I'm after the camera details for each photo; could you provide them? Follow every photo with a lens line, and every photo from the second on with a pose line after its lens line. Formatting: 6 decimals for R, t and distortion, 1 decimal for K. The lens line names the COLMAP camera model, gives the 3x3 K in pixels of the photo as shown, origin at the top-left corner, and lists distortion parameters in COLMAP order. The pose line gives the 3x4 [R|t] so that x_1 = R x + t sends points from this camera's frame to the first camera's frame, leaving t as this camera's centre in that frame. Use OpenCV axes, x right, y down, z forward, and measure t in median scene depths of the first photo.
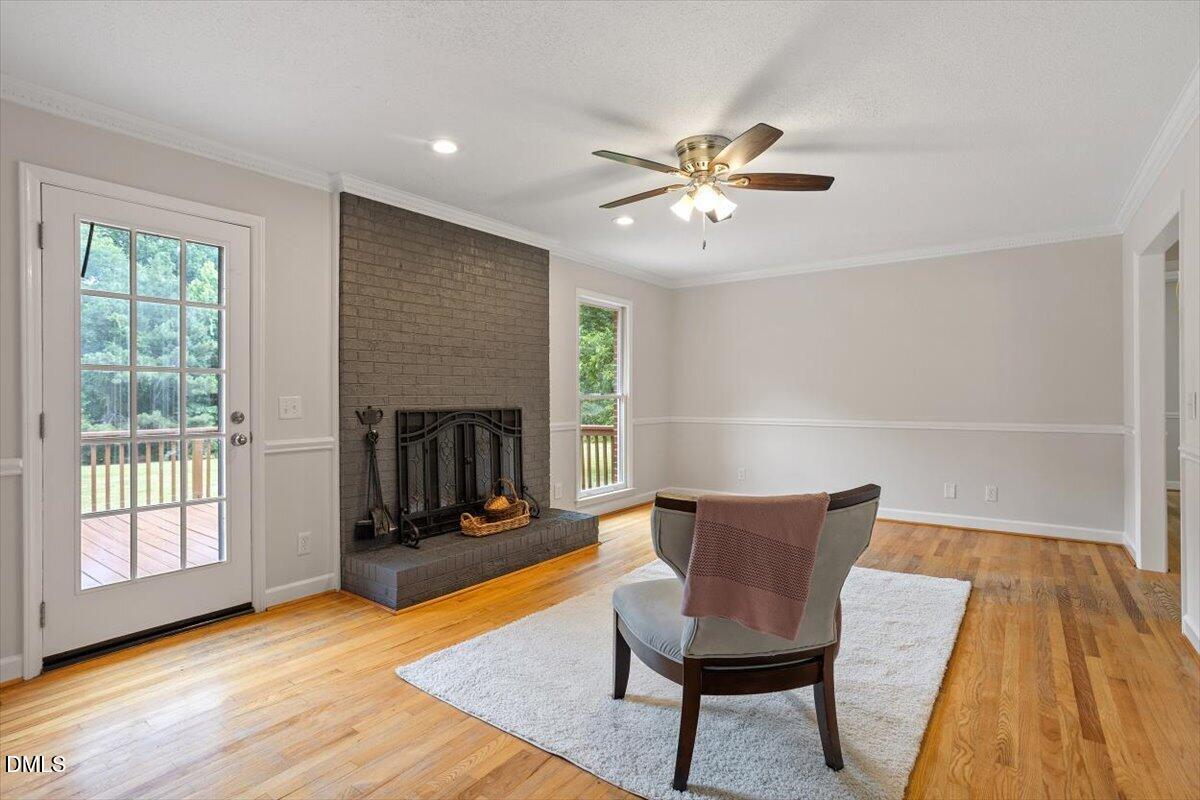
lens RADIAL K [[584.6, 0, 602.8], [0, 584.6, 391.3], [0, 0, 1]] dist [-0.043934, 0.023189]
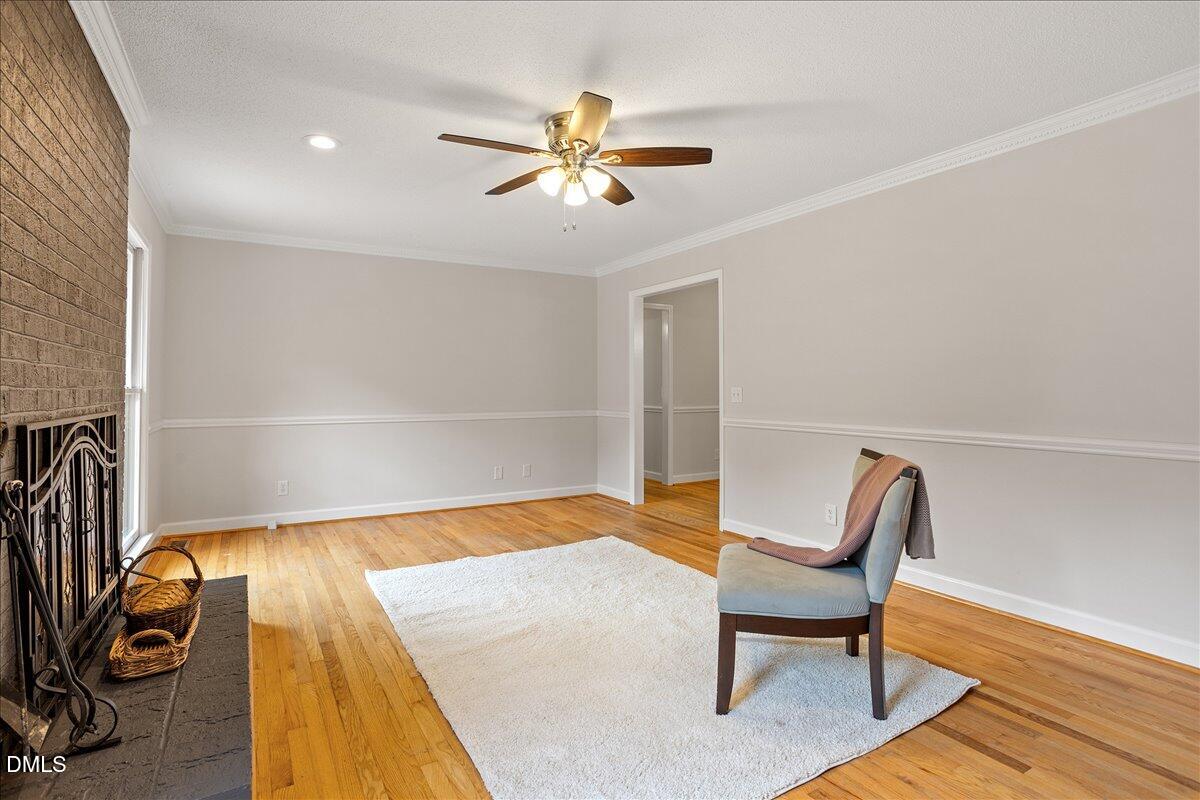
lens RADIAL K [[598.5, 0, 595.4], [0, 598.5, 364.3], [0, 0, 1]] dist [-0.047197, 0.024149]
pose [[0.399050, 0.038891, 0.916104, -0.568631], [-0.005679, 0.999186, -0.039944, 0.005267], [-0.916912, 0.010737, 0.398946, 0.481309]]
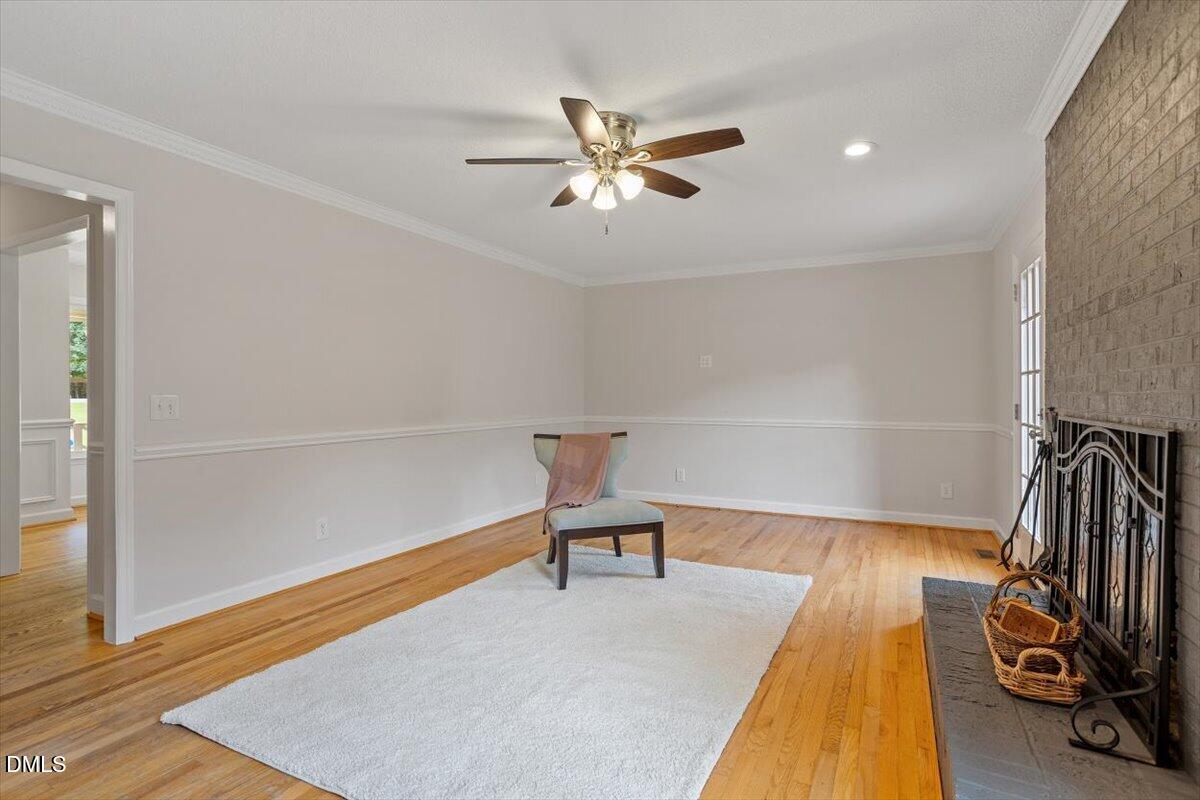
lens RADIAL K [[582.5, 0, 596.4], [0, 582.5, 390.4], [0, 0, 1]] dist [-0.048875, 0.029264]
pose [[-0.989388, 0.004692, -0.145222, 0.268599], [0.006576, 0.999900, -0.012494, 0.008243], [0.145149, -0.013317, -0.989320, 1.573321]]
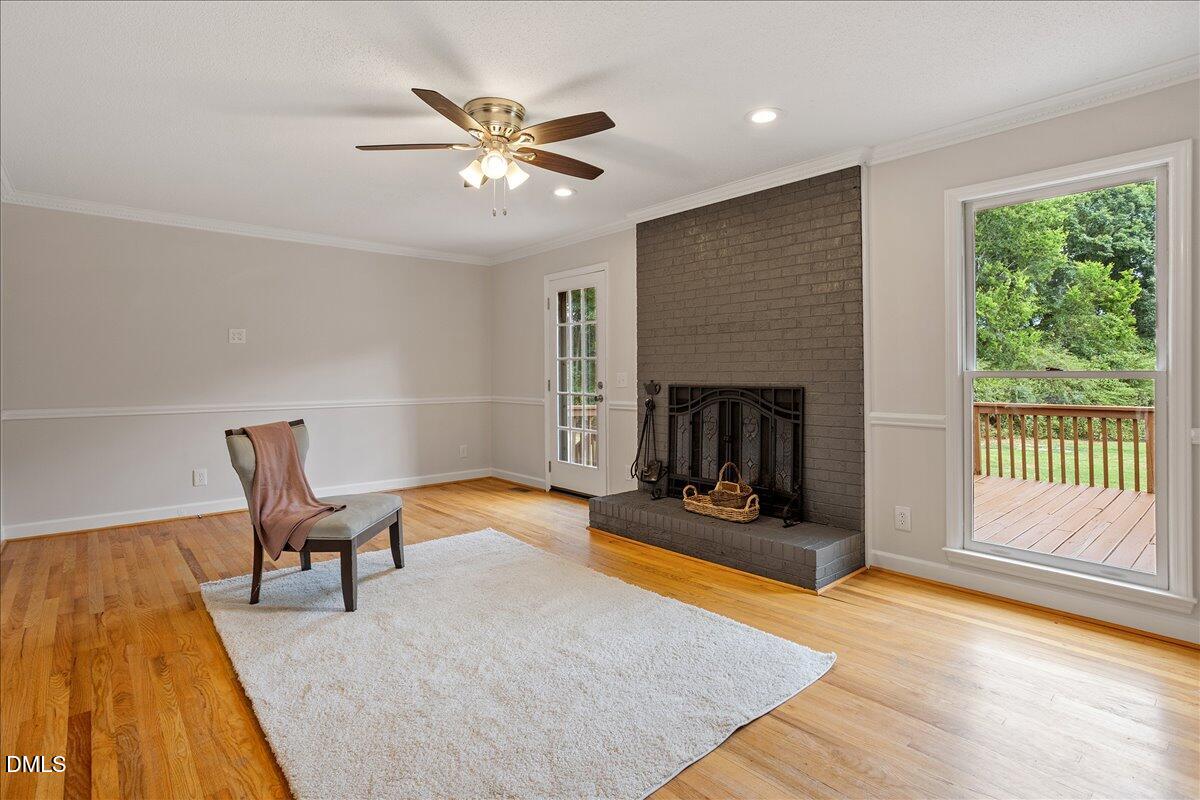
lens RADIAL K [[598.5, 0, 595.4], [0, 598.5, 364.3], [0, 0, 1]] dist [-0.047197, 0.024149]
pose [[-0.223293, -0.008888, -0.974711, 0.884958], [0.013198, 0.999839, -0.012140, 0.003600], [0.974662, -0.015575, -0.223139, 1.129934]]
